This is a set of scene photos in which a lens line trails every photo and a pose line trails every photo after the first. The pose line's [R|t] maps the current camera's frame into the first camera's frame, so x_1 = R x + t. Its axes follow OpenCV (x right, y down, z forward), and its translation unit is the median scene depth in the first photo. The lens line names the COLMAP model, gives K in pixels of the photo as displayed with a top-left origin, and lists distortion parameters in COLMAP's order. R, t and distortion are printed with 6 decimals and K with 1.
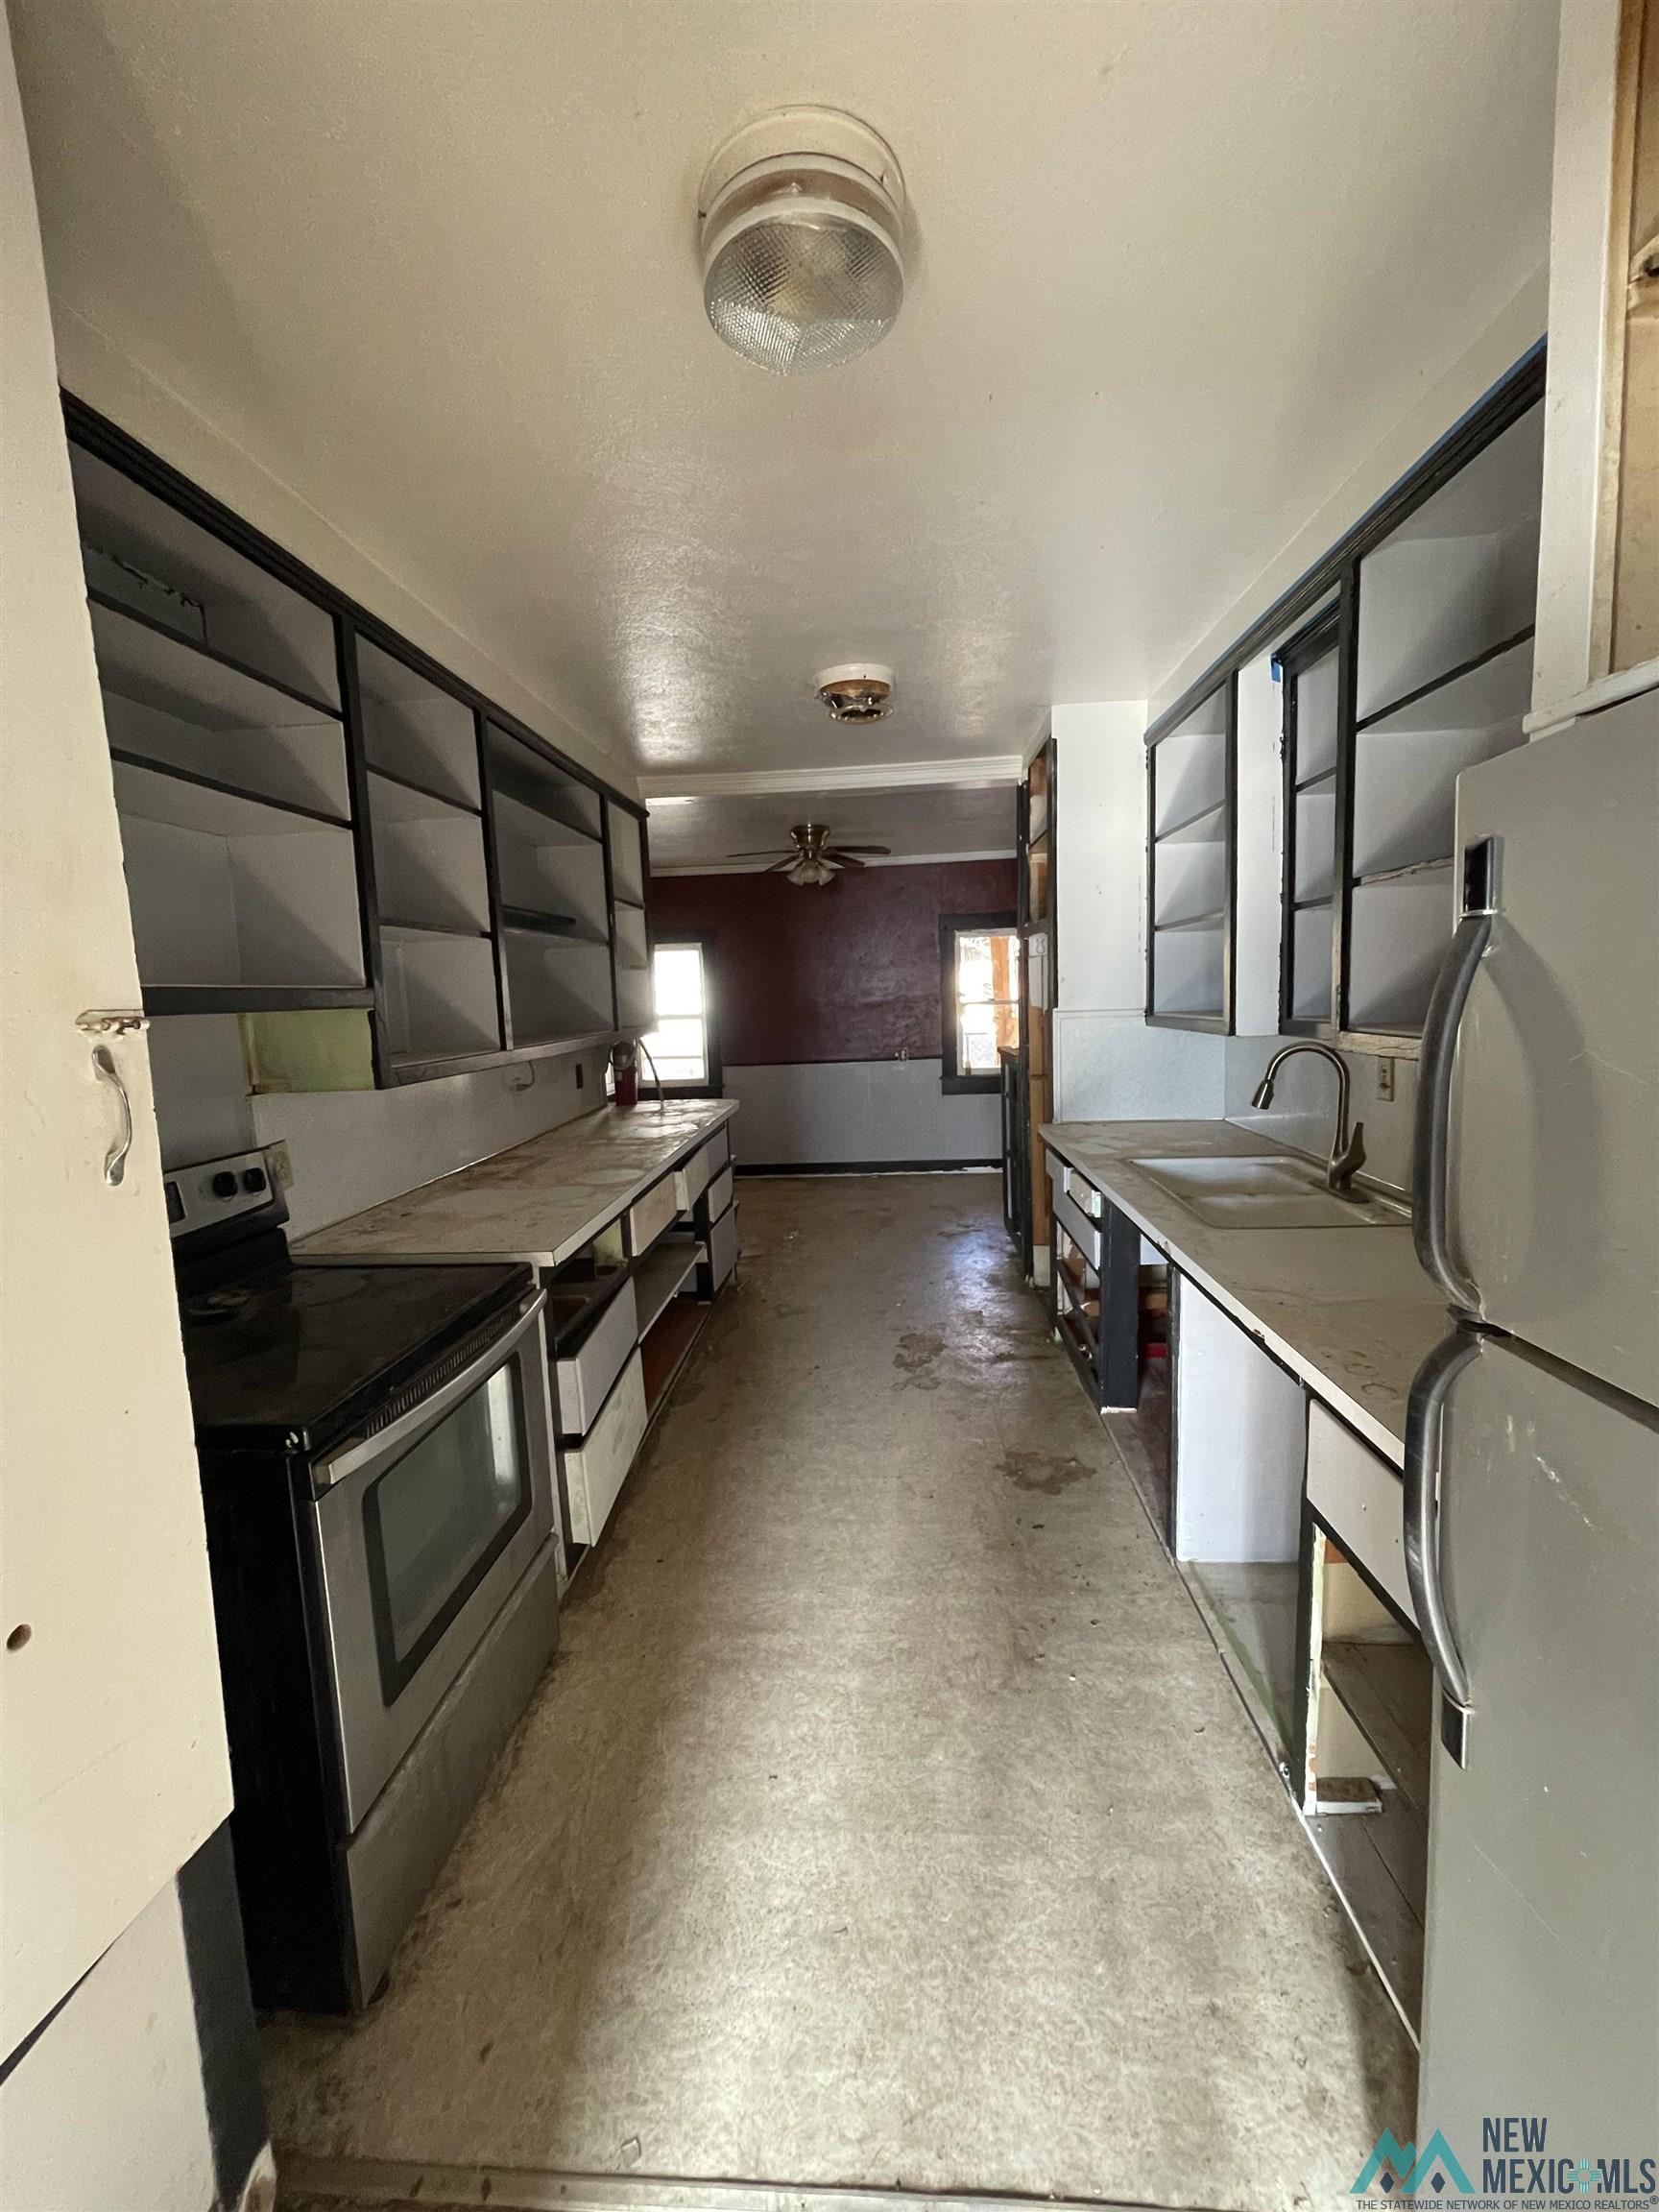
lens RADIAL K [[891.8, 0, 830.4], [0, 891.8, 1100.5], [0, 0, 1]] dist [0.001087, 0.000083]
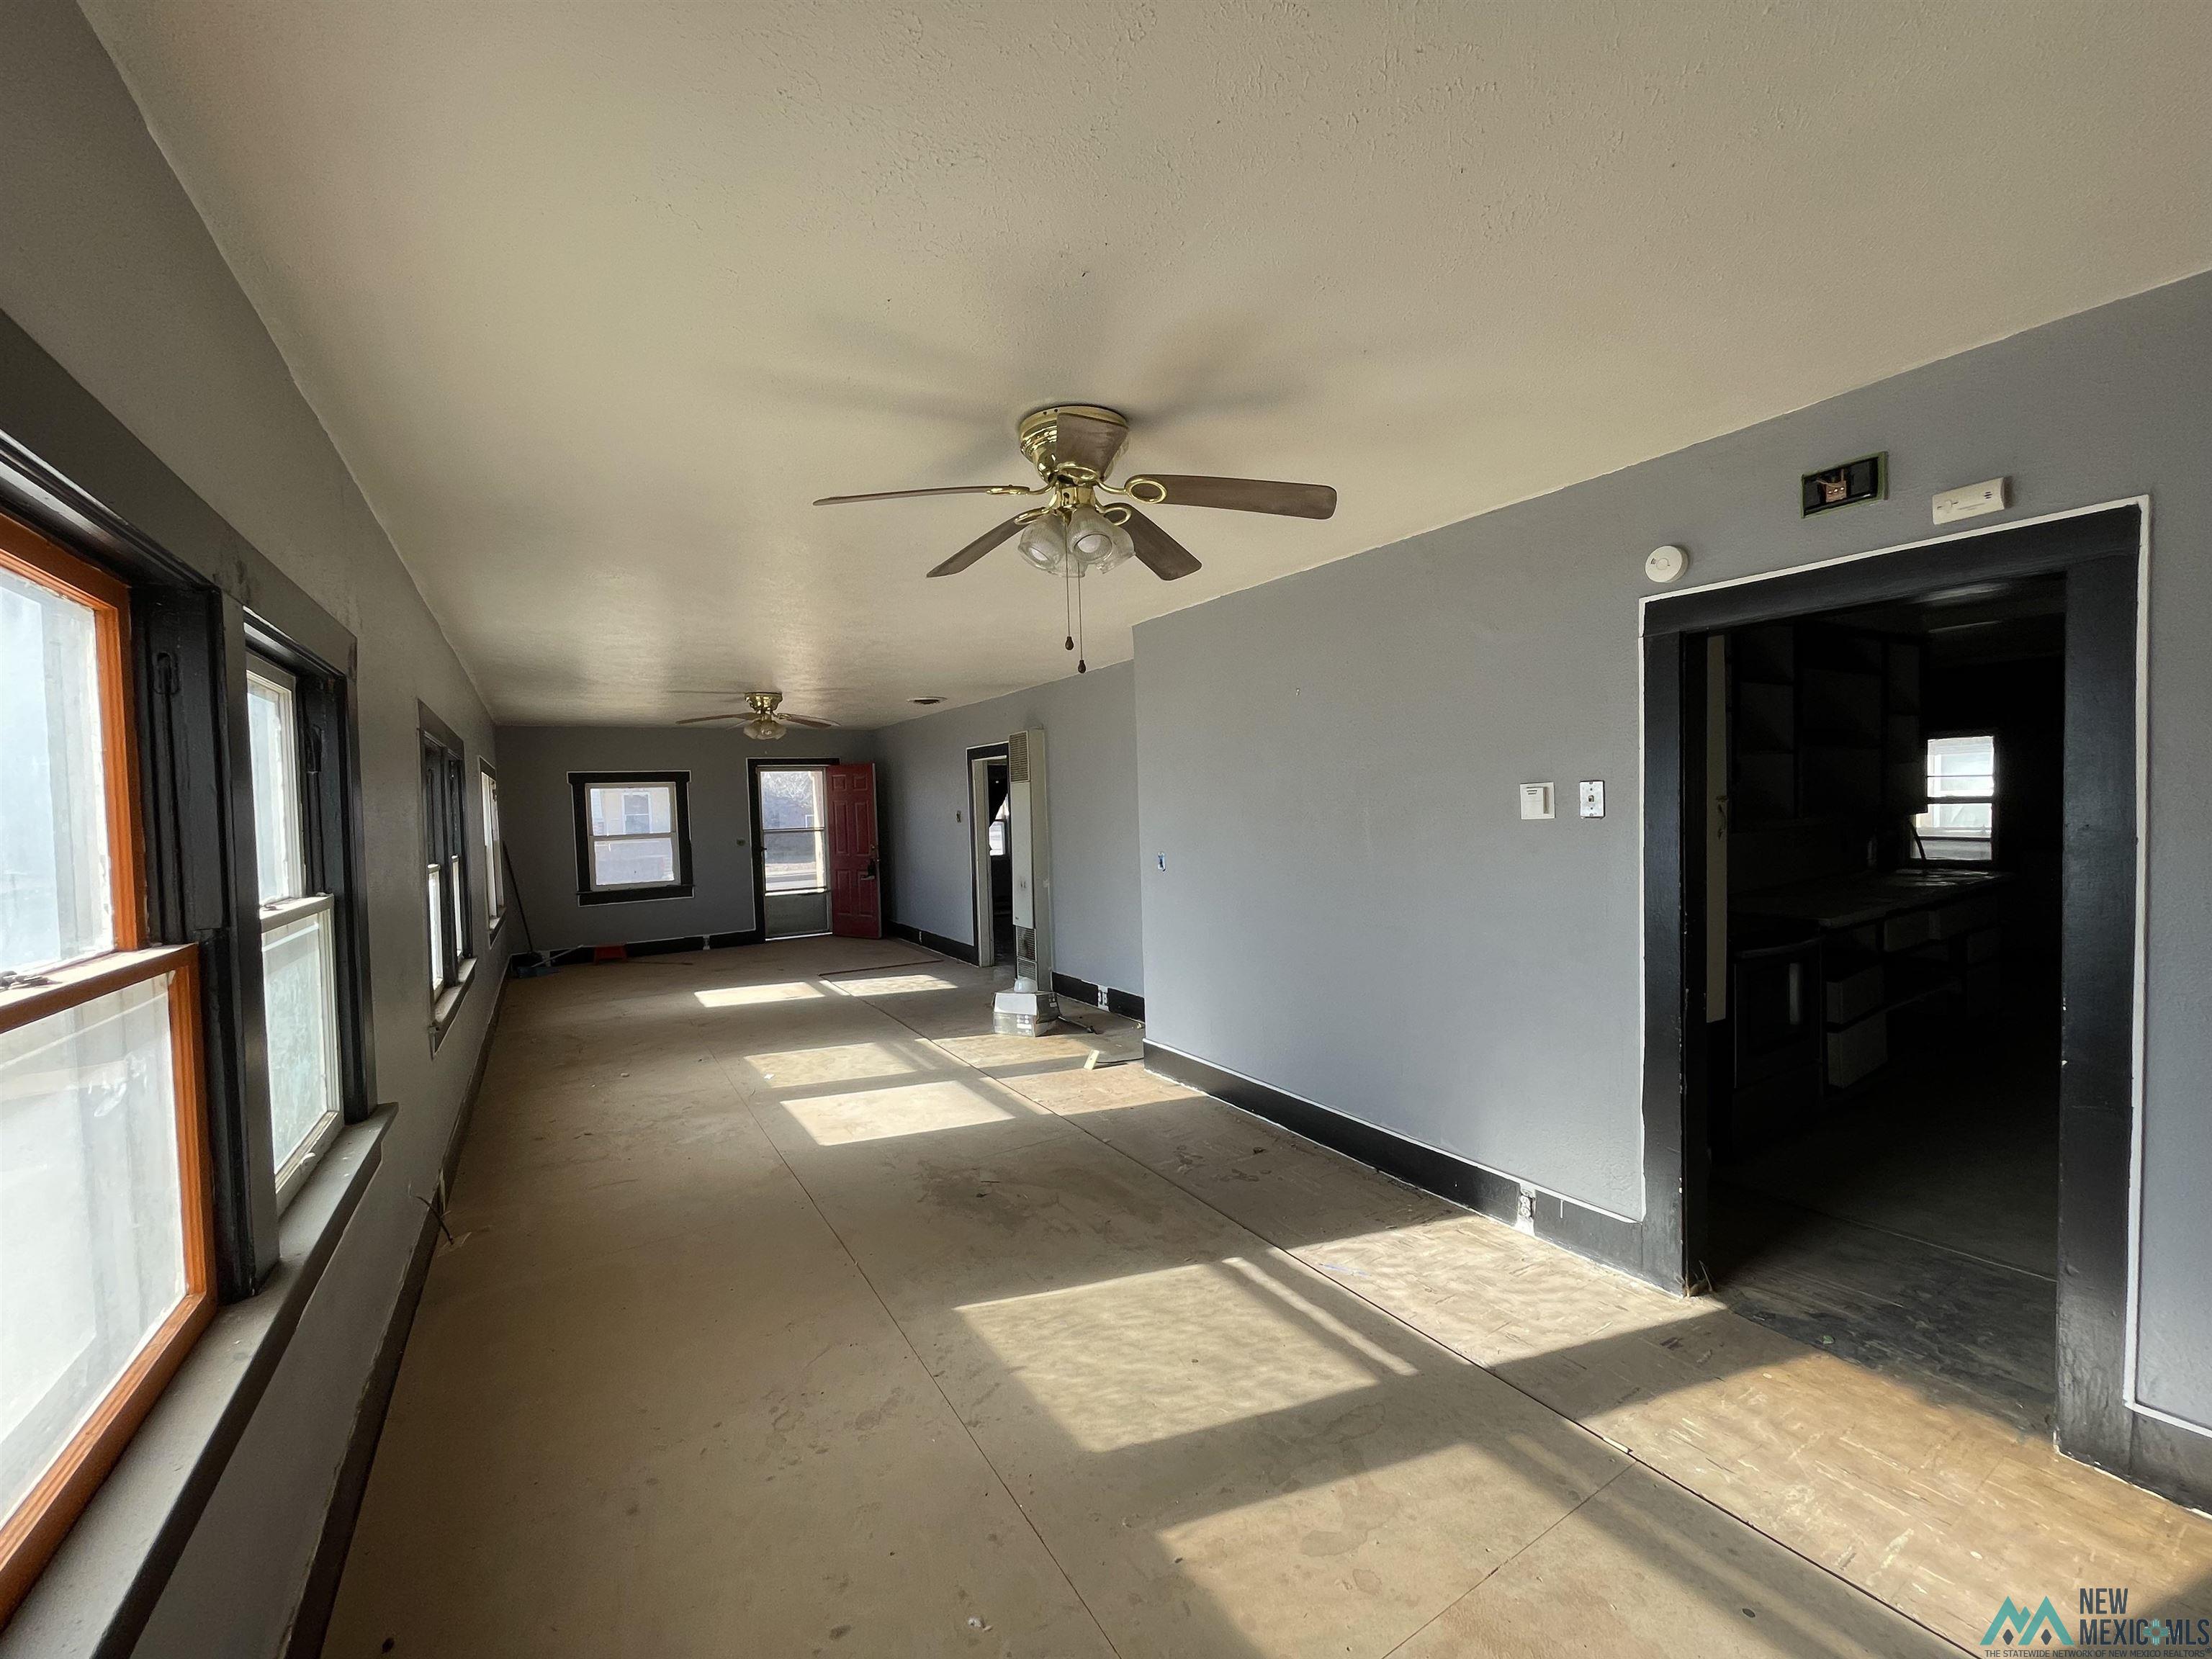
lens RADIAL K [[891.8, 0, 1094.1], [0, 891.8, 835.5], [0, 0, 1]] dist [0.001087, 0.000083]
pose [[0.575453, 0.048368, -0.816403, 0.266884], [-0.087215, 0.996186, -0.002456, 0.102584], [0.813171, 0.072616, 0.577477, -1.120795]]
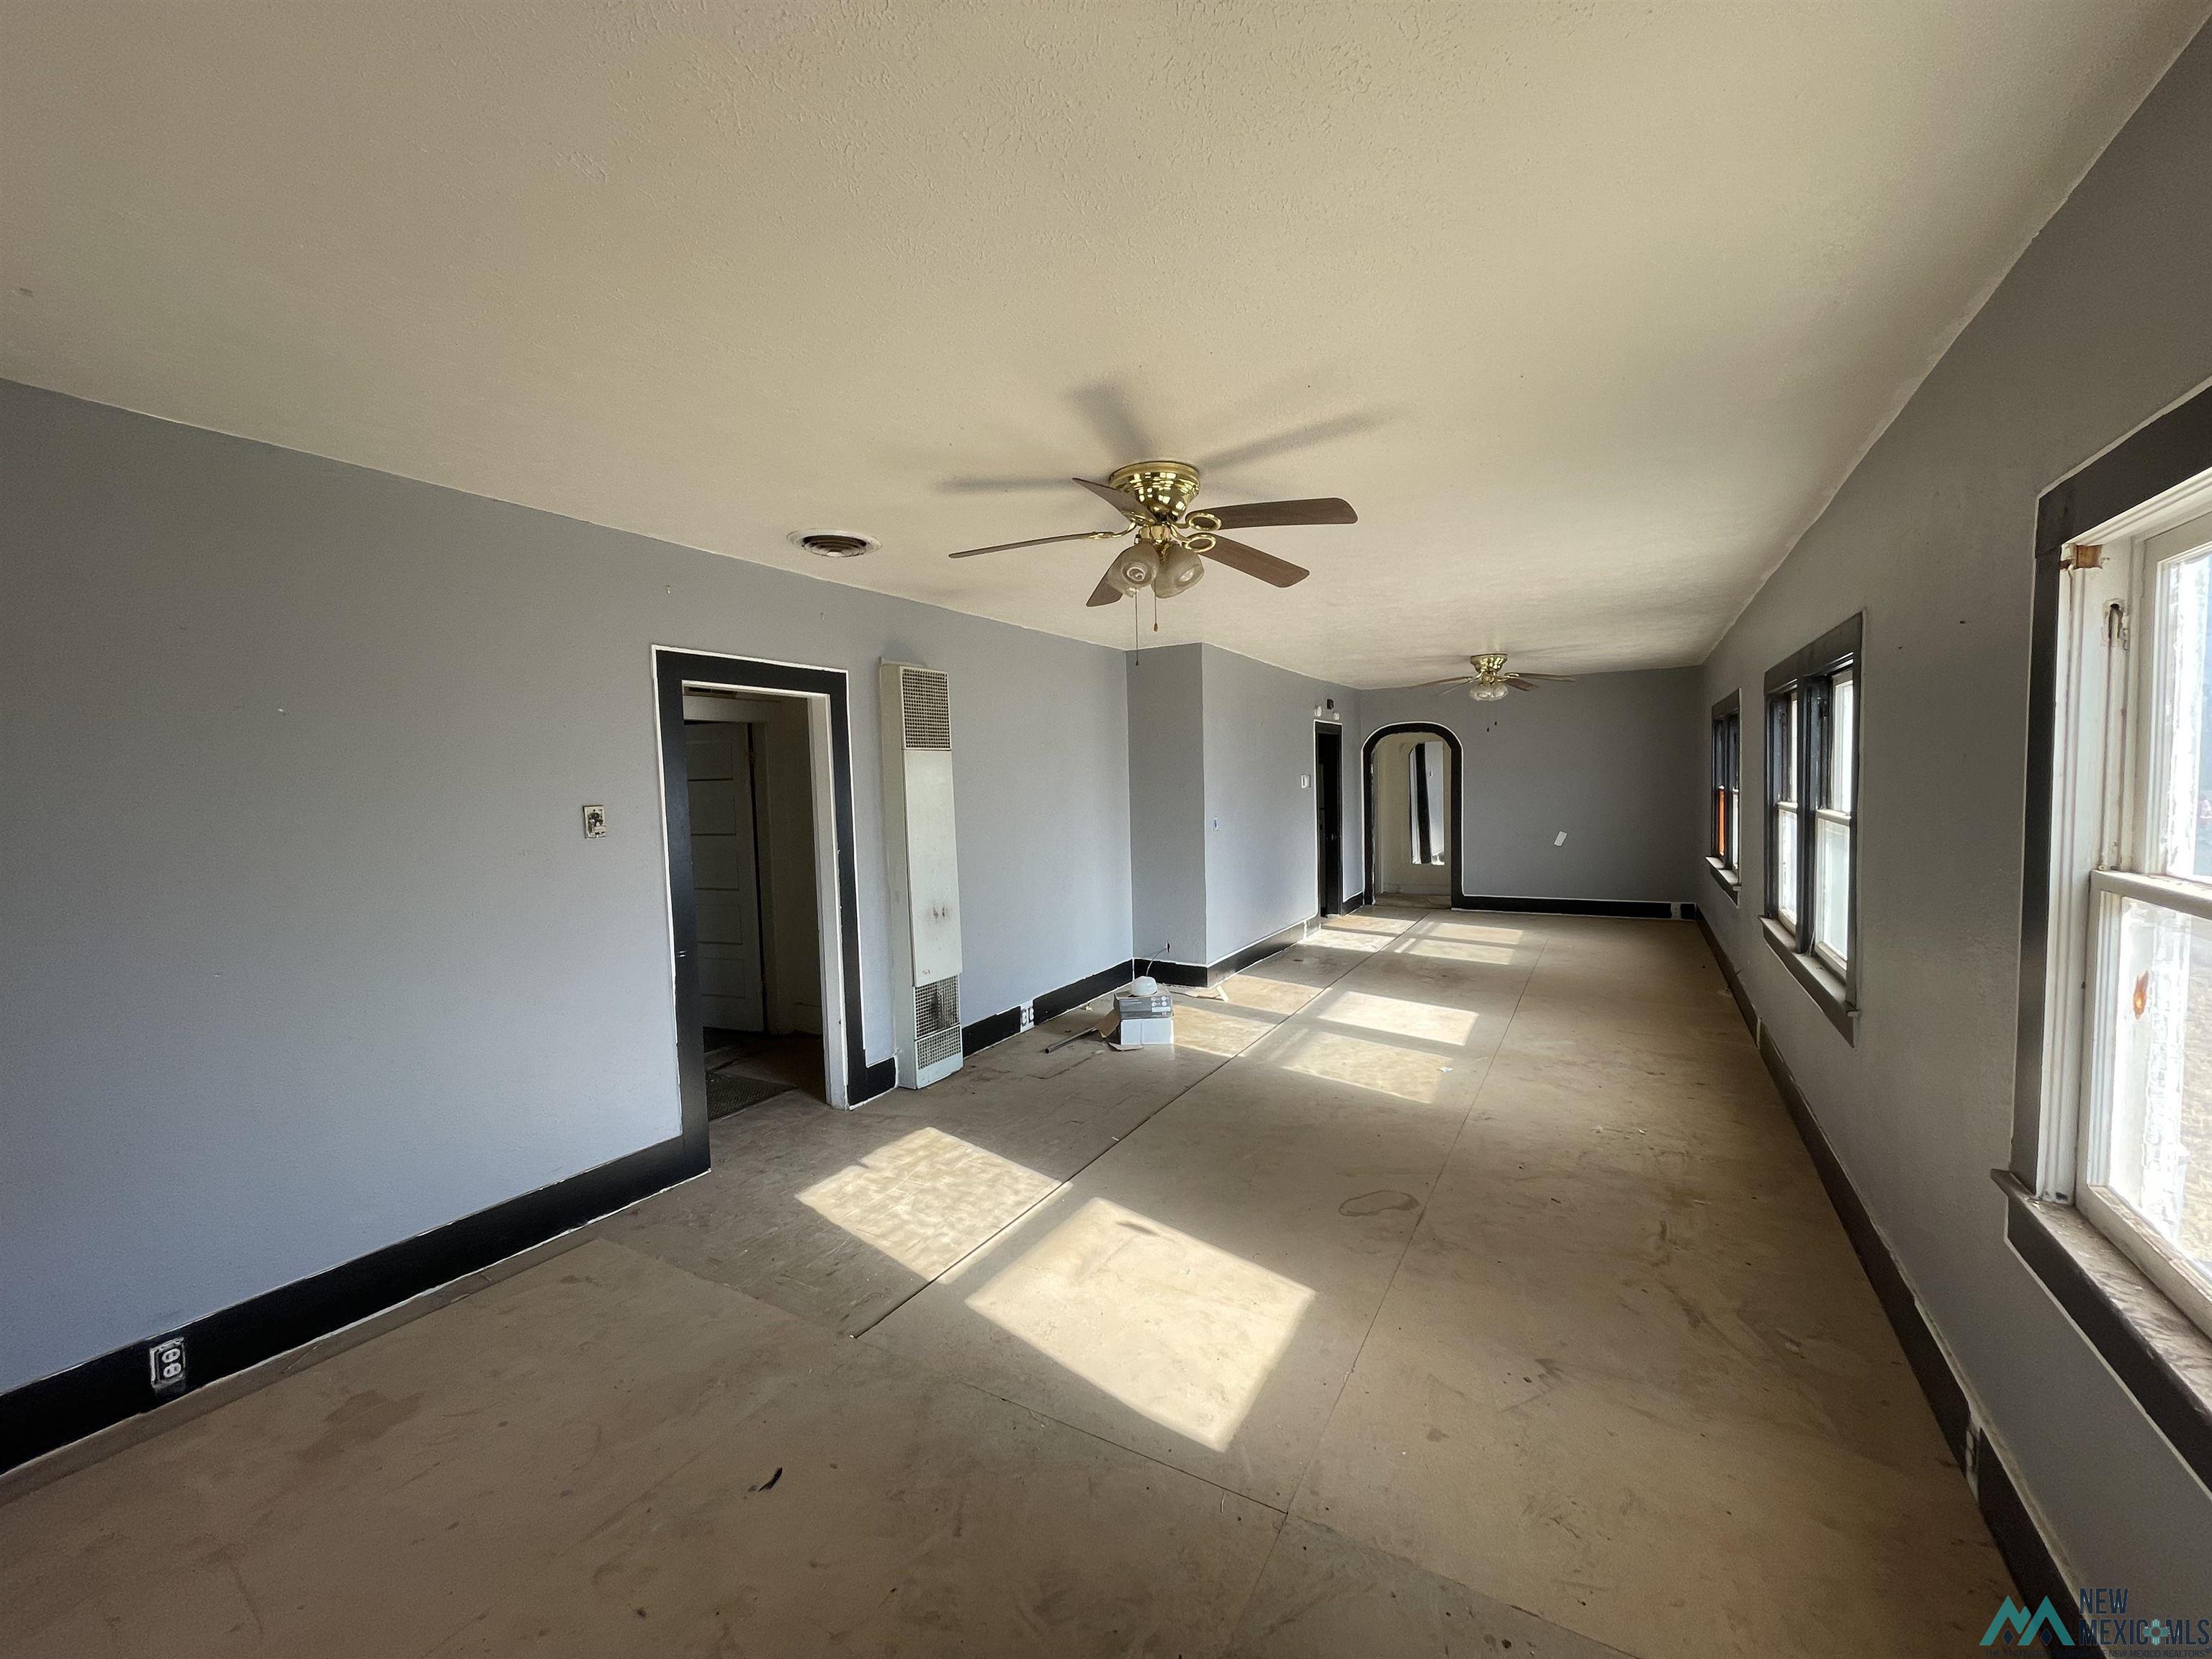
lens RADIAL K [[891.8, 0, 1095.6], [0, 891.8, 840.1], [0, 0, 1]] dist [0.001087, 0.000083]
pose [[0.452402, -0.030734, 0.891284, -7.489751], [0.124447, 0.991803, -0.028967, 0.332637], [-0.883088, 0.124023, 0.452519, -0.422644]]
